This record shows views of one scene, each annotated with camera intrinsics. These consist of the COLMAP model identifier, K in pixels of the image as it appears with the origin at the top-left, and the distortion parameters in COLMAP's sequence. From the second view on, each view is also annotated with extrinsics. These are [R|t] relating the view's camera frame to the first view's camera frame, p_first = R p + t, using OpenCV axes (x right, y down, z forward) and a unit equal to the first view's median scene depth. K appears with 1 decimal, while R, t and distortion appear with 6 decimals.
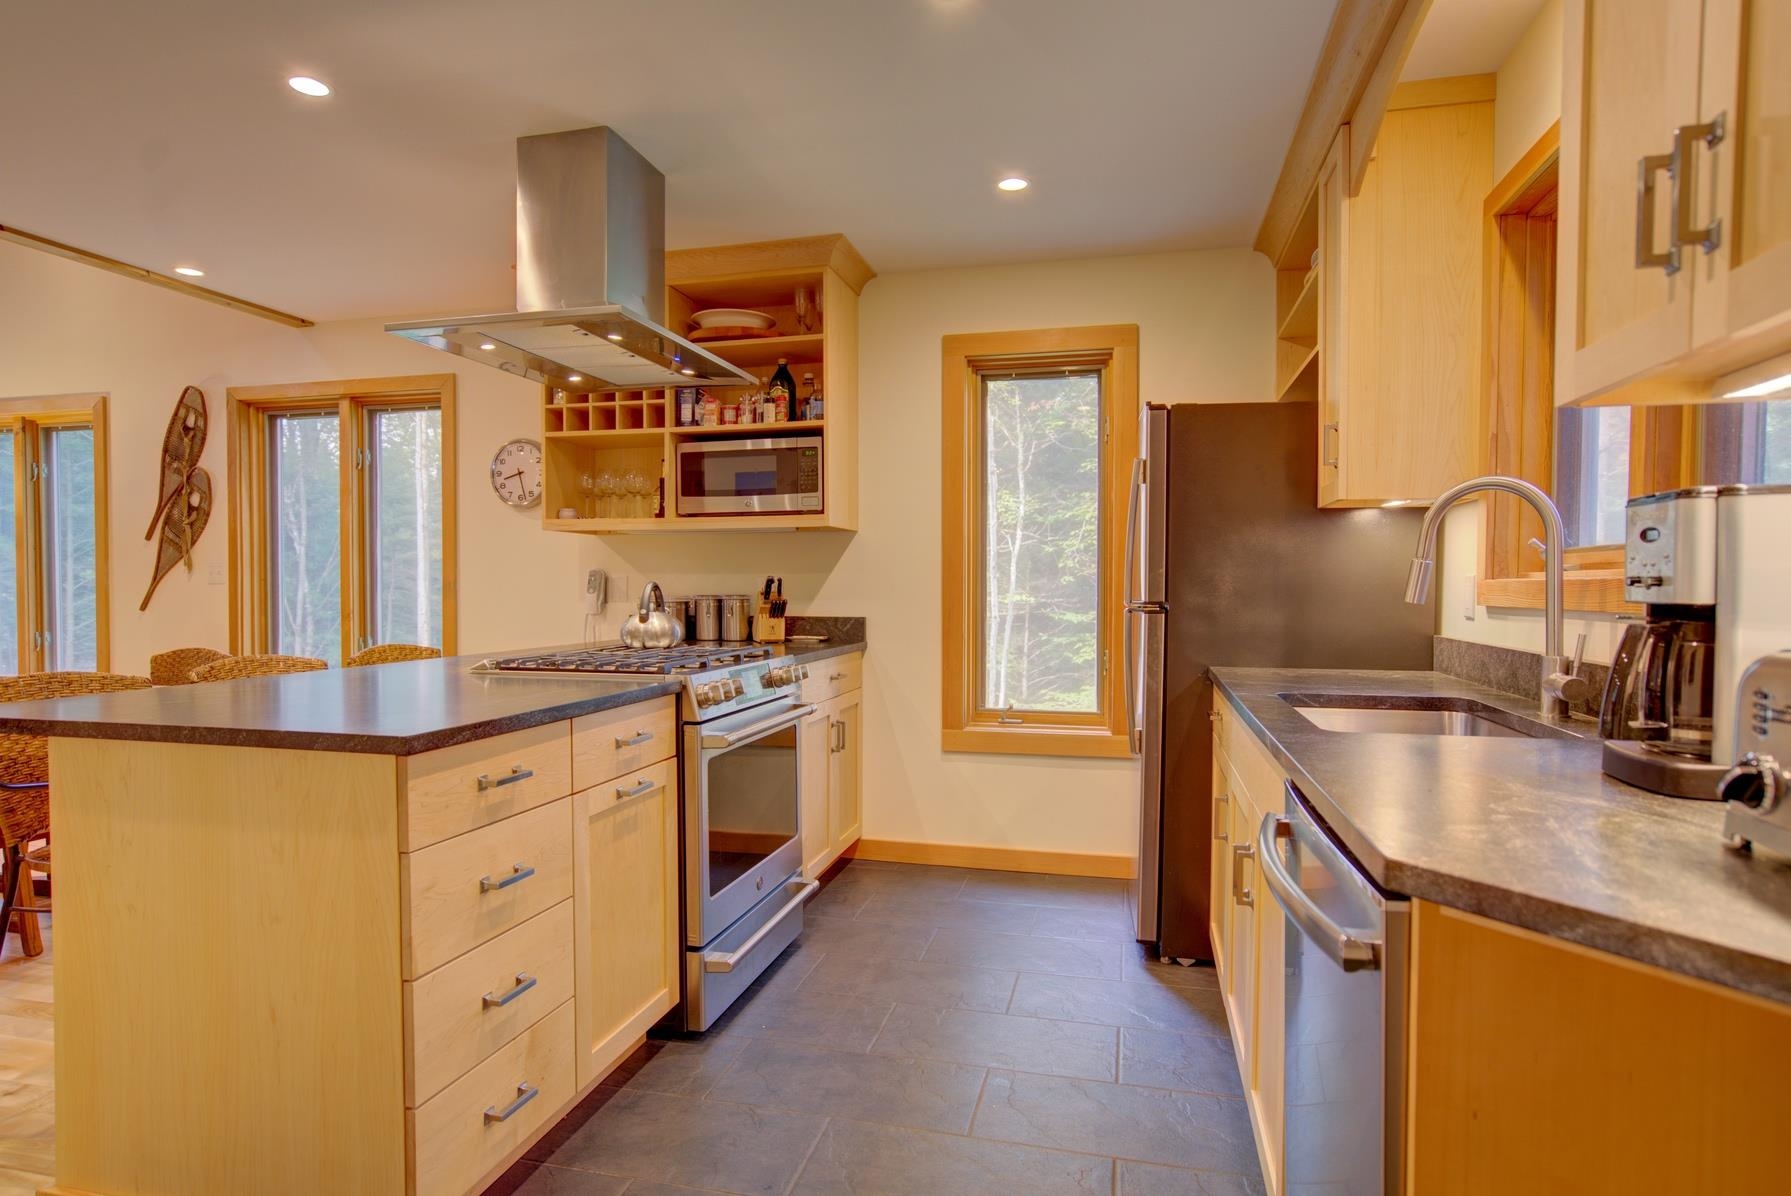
lens RADIAL K [[981.0, 0, 878.6], [0, 981.0, 605.8], [0, 0, 1]] dist [-0.038906, 0.032788]
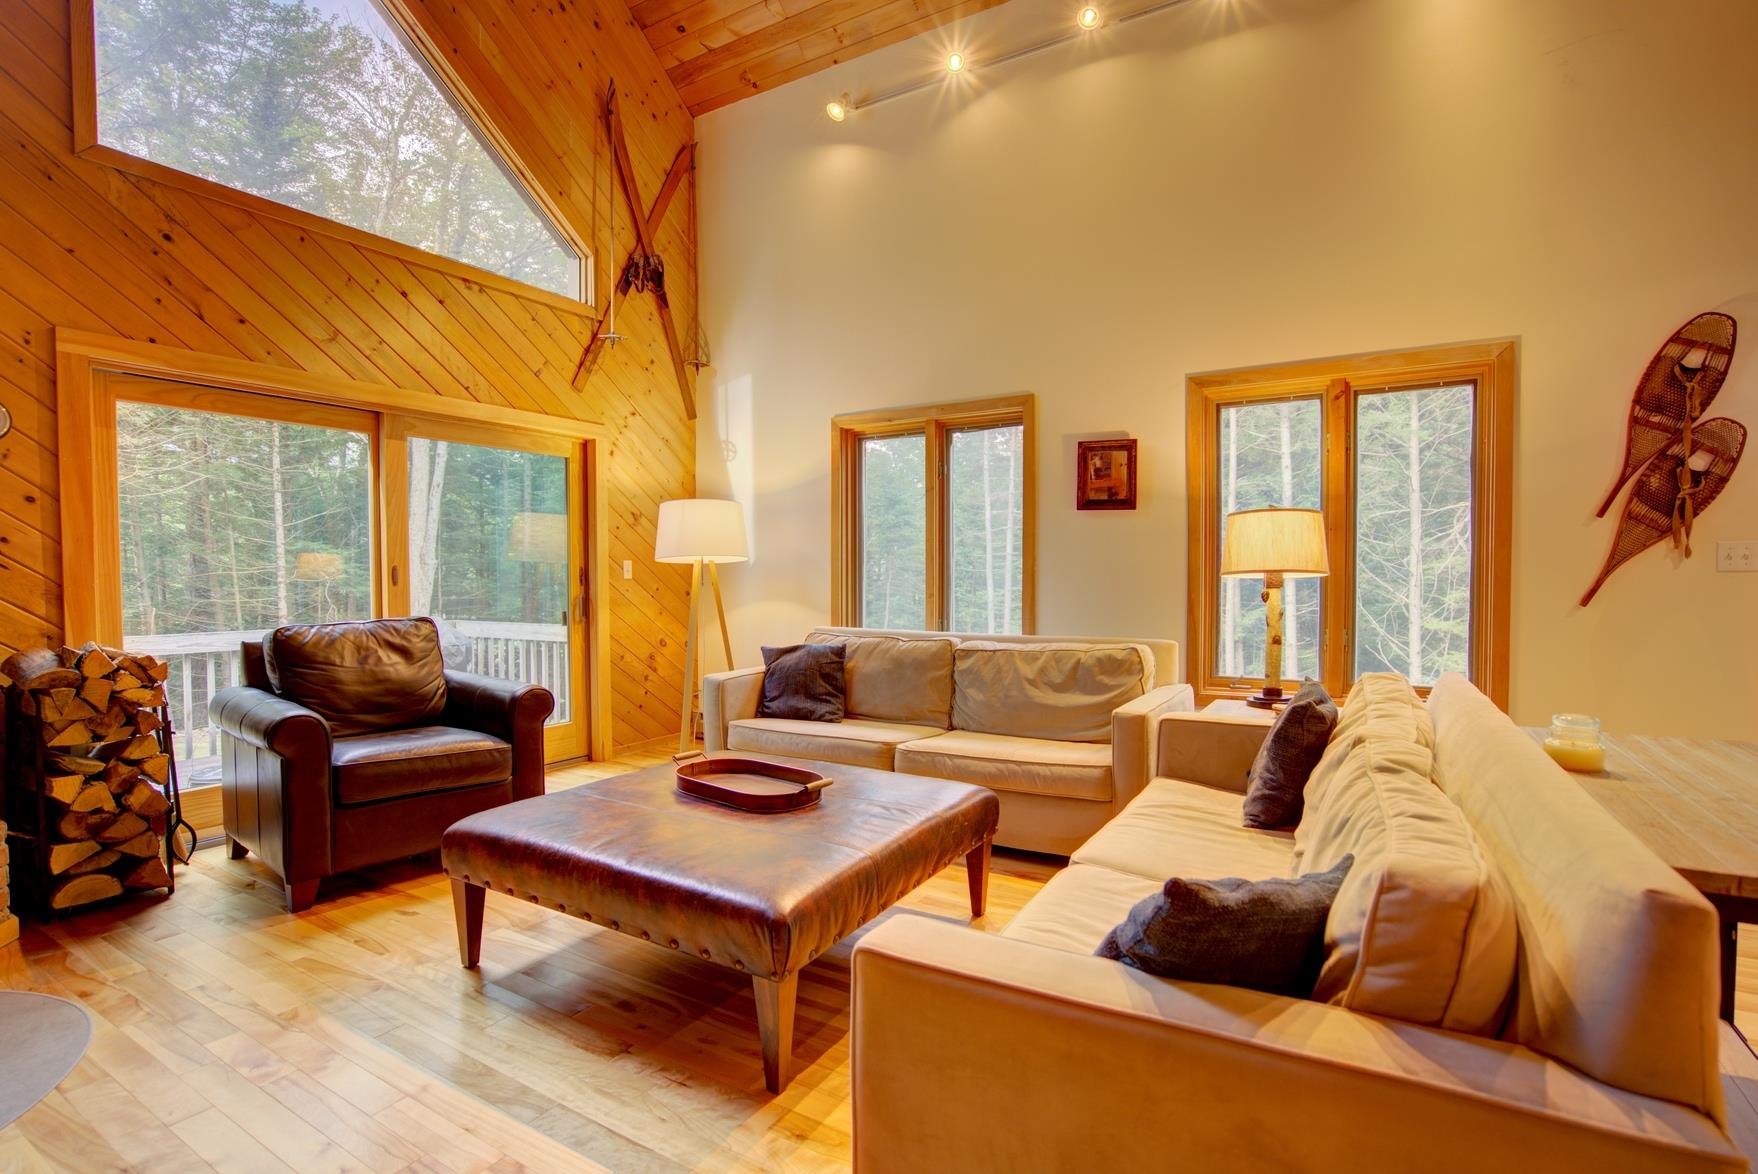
lens RADIAL K [[840.5, 0, 871.9], [0, 840.5, 596.9], [0, 0, 1]] dist [-0.056055, 0.021767]
pose [[0.957381, 0.002523, -0.288817, -1.468296], [-0.001255, 0.999989, 0.004576, -0.005907], [0.288825, -0.004018, 0.957373, 0.249228]]
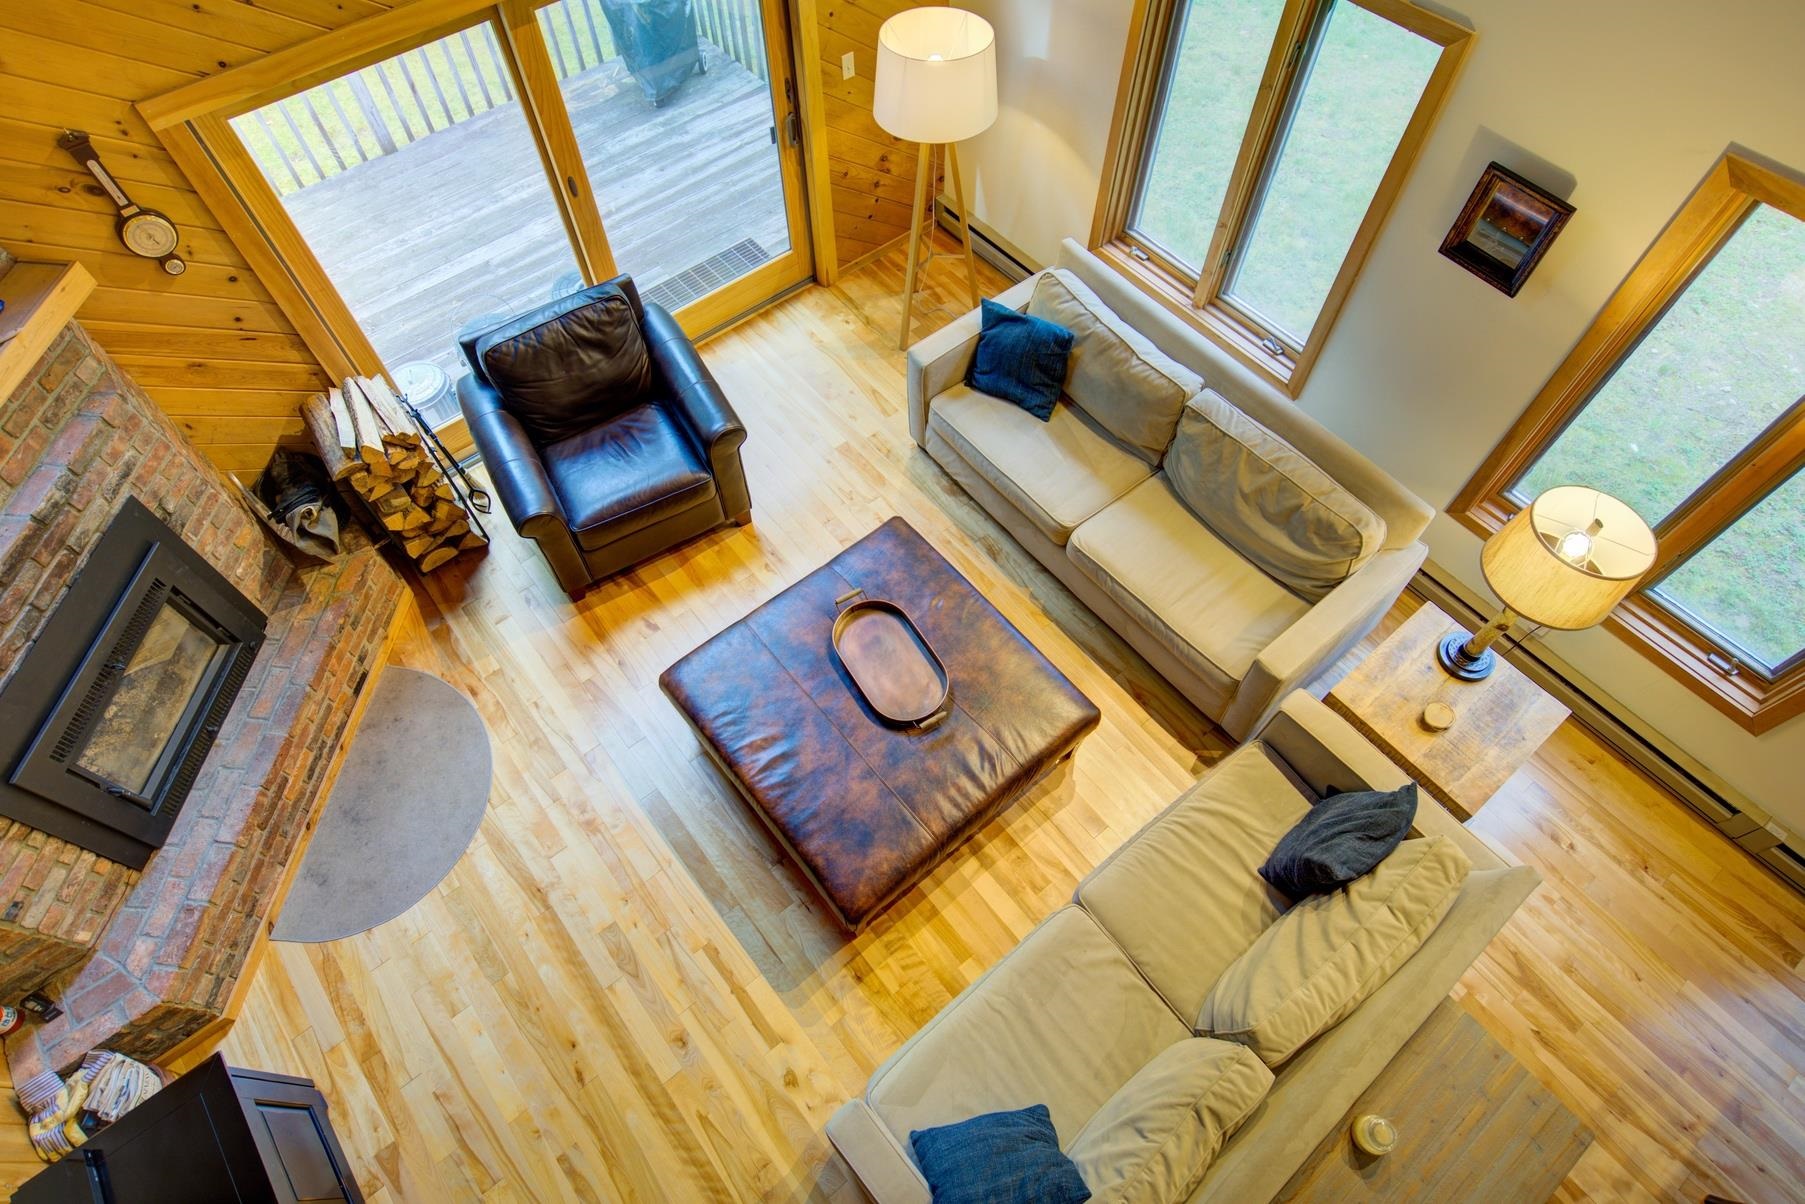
lens RADIAL K [[953.9, 0, 897.4], [0, 953.9, 617.0], [0, 0, 1]] dist [-0.055019, 0.027148]
pose [[0.803429, 0.506589, -0.312841, -1.491542], [-0.000816, 0.526365, 0.850258, -0.682012], [0.595400, -0.682867, 0.423310, 0.531334]]
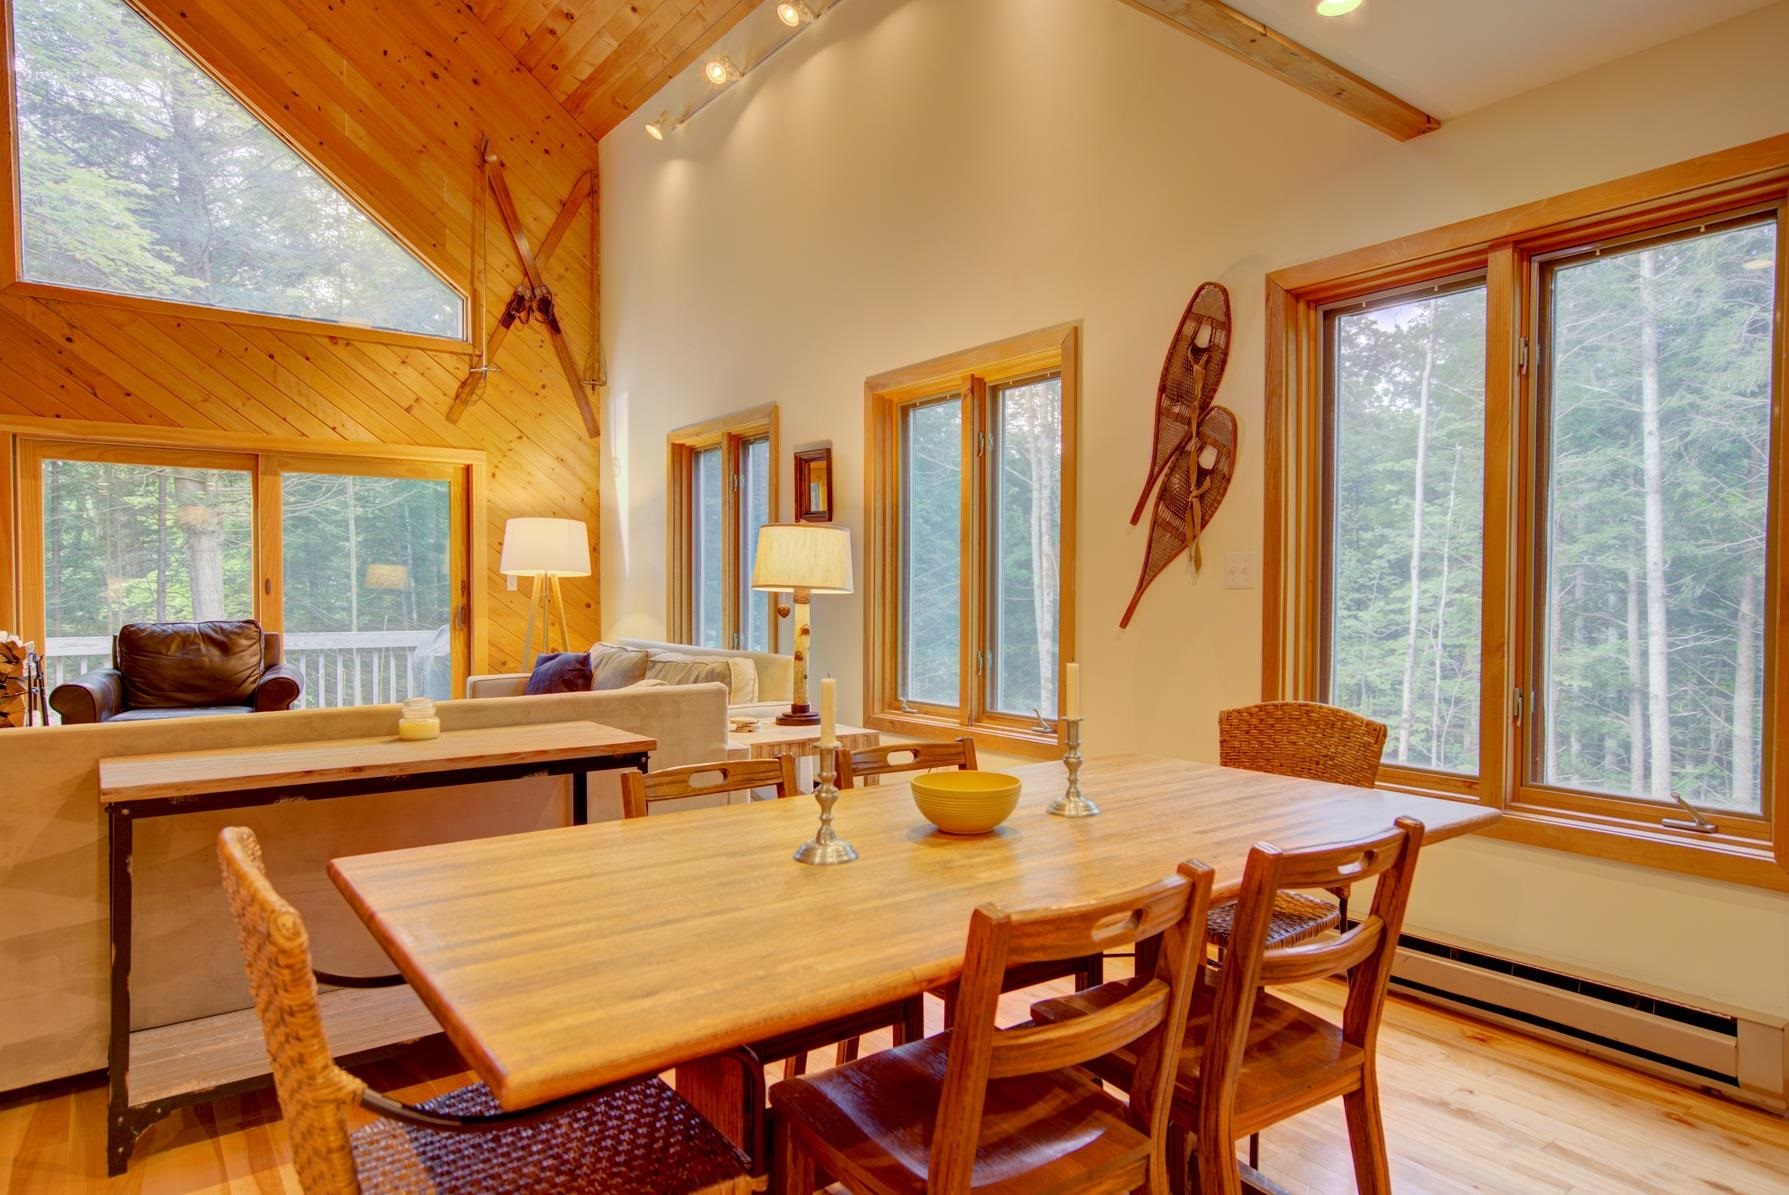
lens RADIAL K [[1059.5, 0, 889.6], [0, 1059.5, 613.7], [0, 0, 1]] dist [-0.046085, 0.042676]
pose [[0.783800, 0.014569, -0.620842, -0.553763], [-0.014967, 0.999878, 0.004568, -0.007456], [0.620832, 0.005712, 0.783923, 0.404751]]
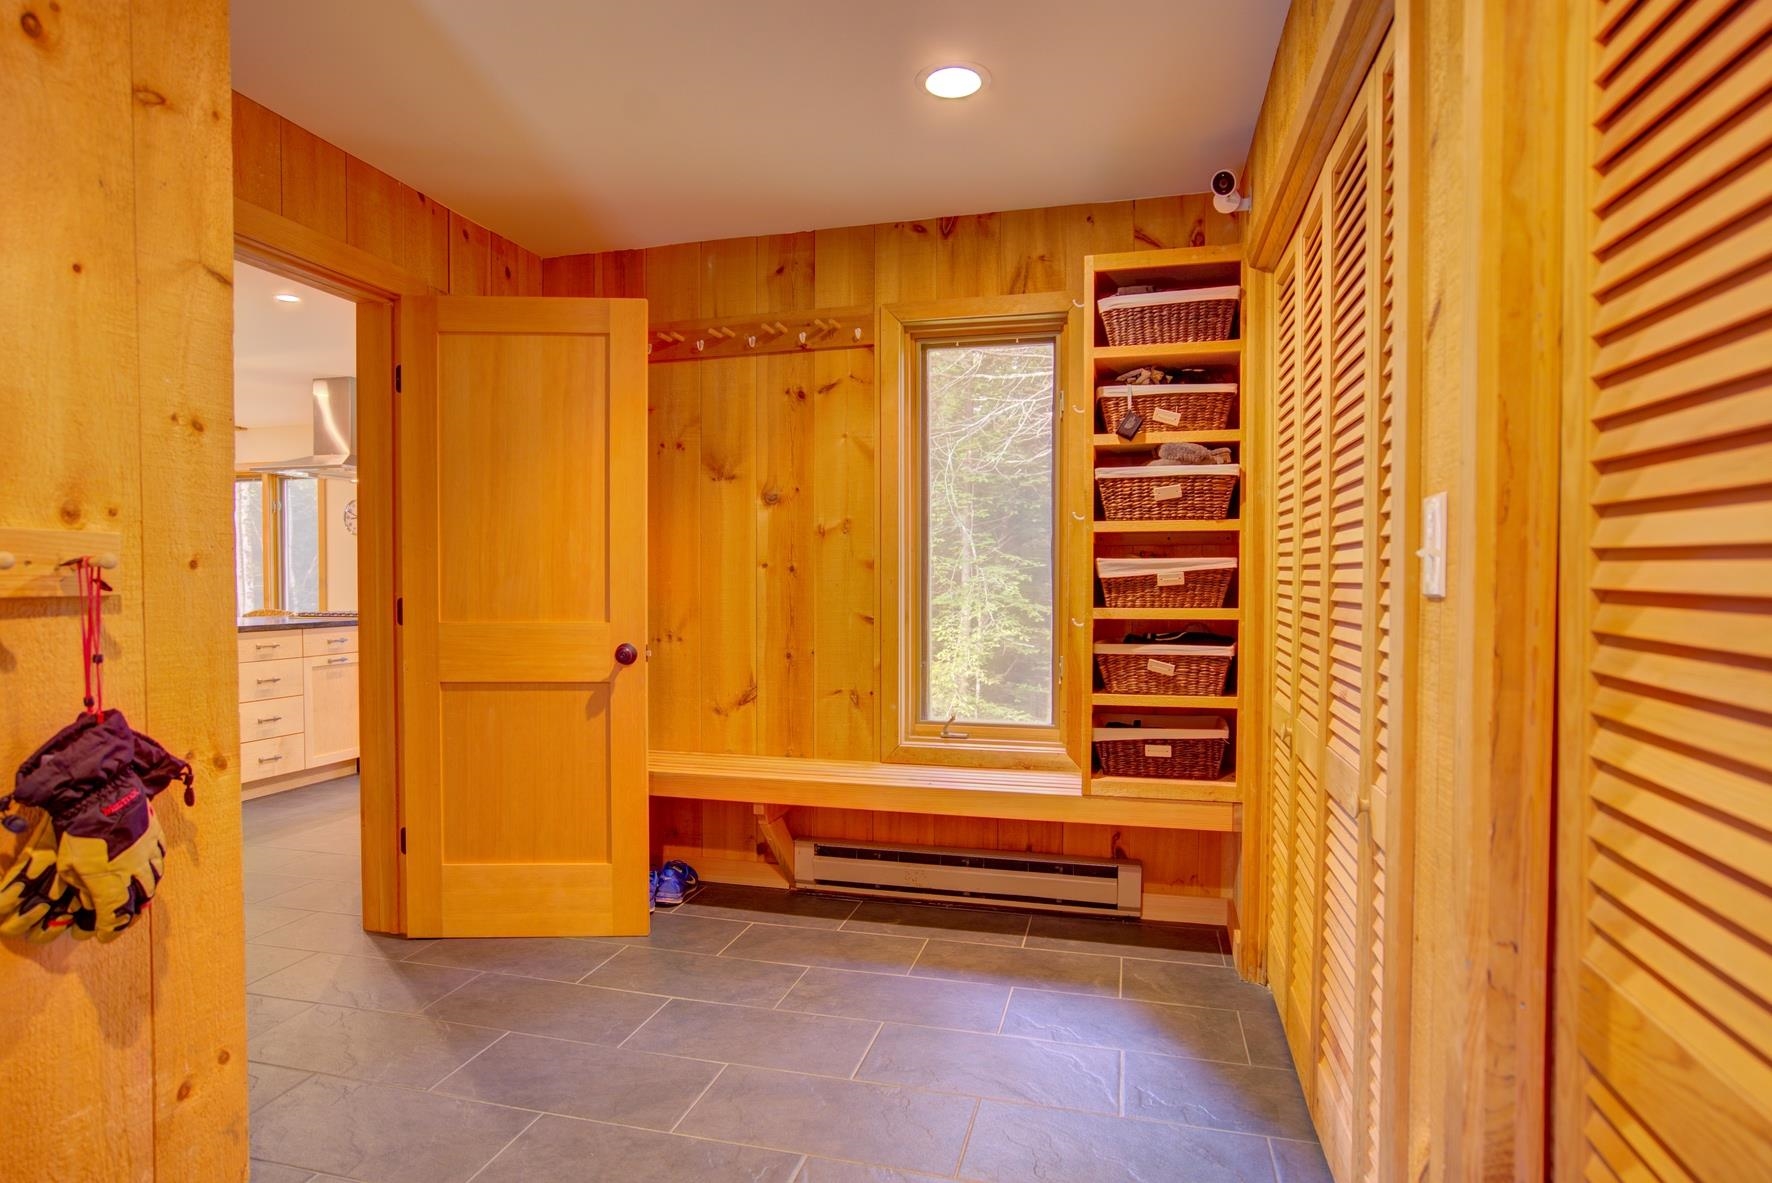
lens RADIAL K [[968.1, 0, 883.0], [0, 968.1, 602.6], [0, 0, 1]] dist [-0.044246, 0.031960]
pose [[0.999996, -0.001509, 0.002397, 0.671614], [0.001503, 0.999996, 0.002492, 0.018410], [-0.002401, -0.002488, 0.999994, -0.866141]]
